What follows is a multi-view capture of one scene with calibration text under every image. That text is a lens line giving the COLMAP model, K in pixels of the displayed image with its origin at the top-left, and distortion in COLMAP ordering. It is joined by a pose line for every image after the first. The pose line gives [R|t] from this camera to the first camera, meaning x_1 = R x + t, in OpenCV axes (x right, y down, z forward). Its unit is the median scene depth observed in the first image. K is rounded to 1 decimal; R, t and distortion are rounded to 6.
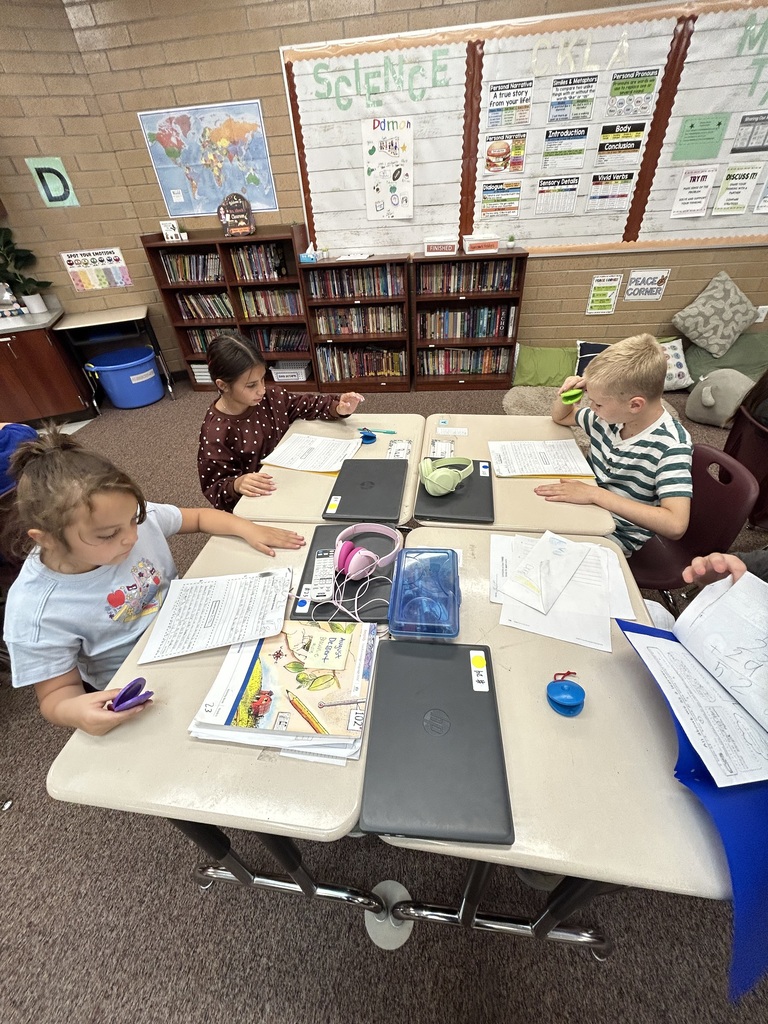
lens RADIAL K [[413.3, 0, 386.2], [0, 413.3, 512.4], [0, 0, 1]] dist [0.004144, -0.002799]
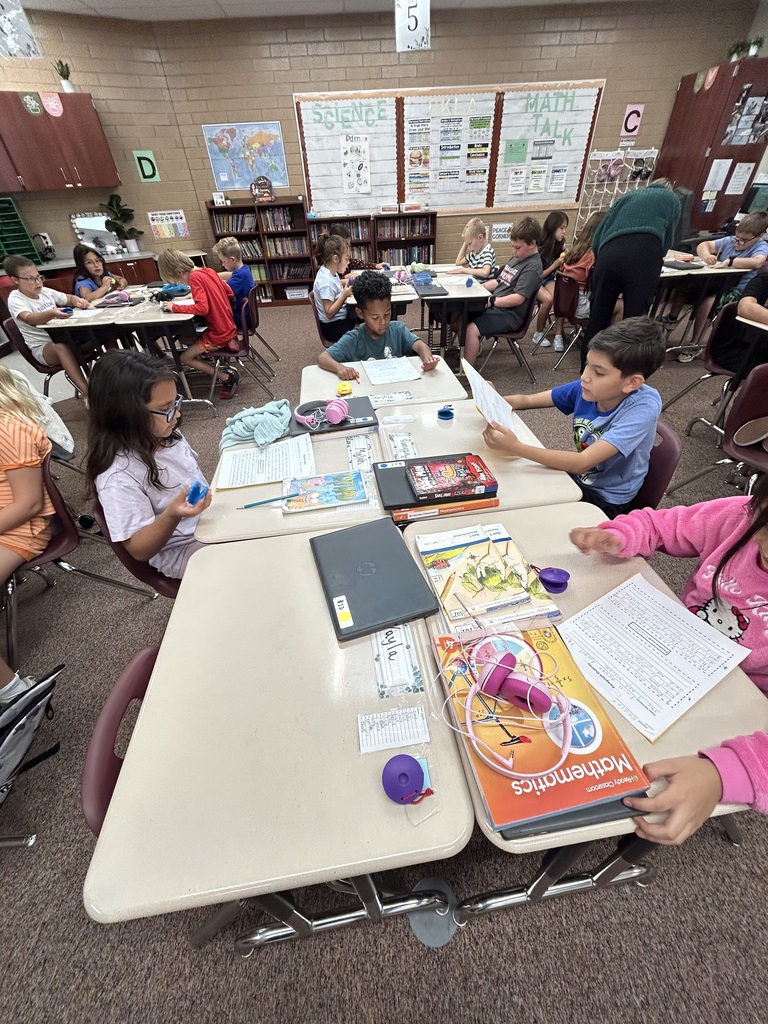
lens RADIAL K [[413.3, 0, 386.5], [0, 413.3, 514.5], [0, 0, 1]] dist [0.004144, -0.002799]
pose [[0.981810, -0.106363, 0.157275, -0.292222], [0.104691, 0.994325, 0.018901, 0.616590], [-0.158392, -0.002092, 0.987374, -0.740081]]
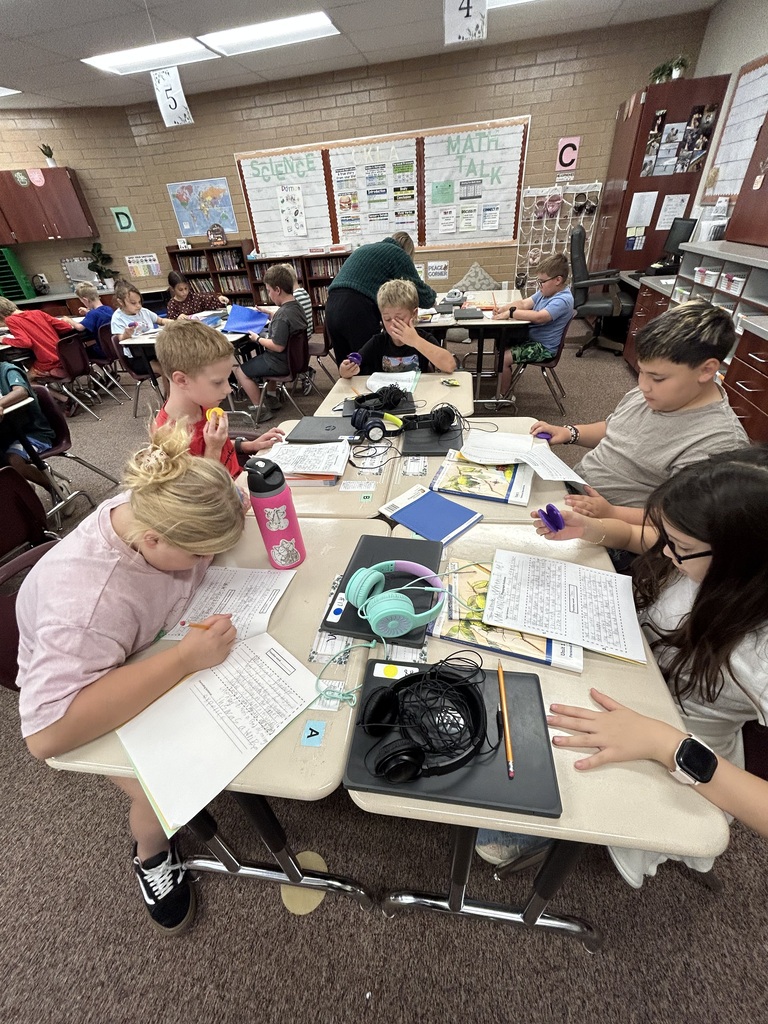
lens RADIAL K [[413.3, 0, 388.0], [0, 413.3, 512.5], [0, 0, 1]] dist [0.004144, -0.002799]
pose [[0.996823, 0.035153, -0.071478, 0.613412], [-0.037728, 0.998675, -0.035011, 0.590255], [0.070153, 0.037597, 0.996827, -0.789626]]
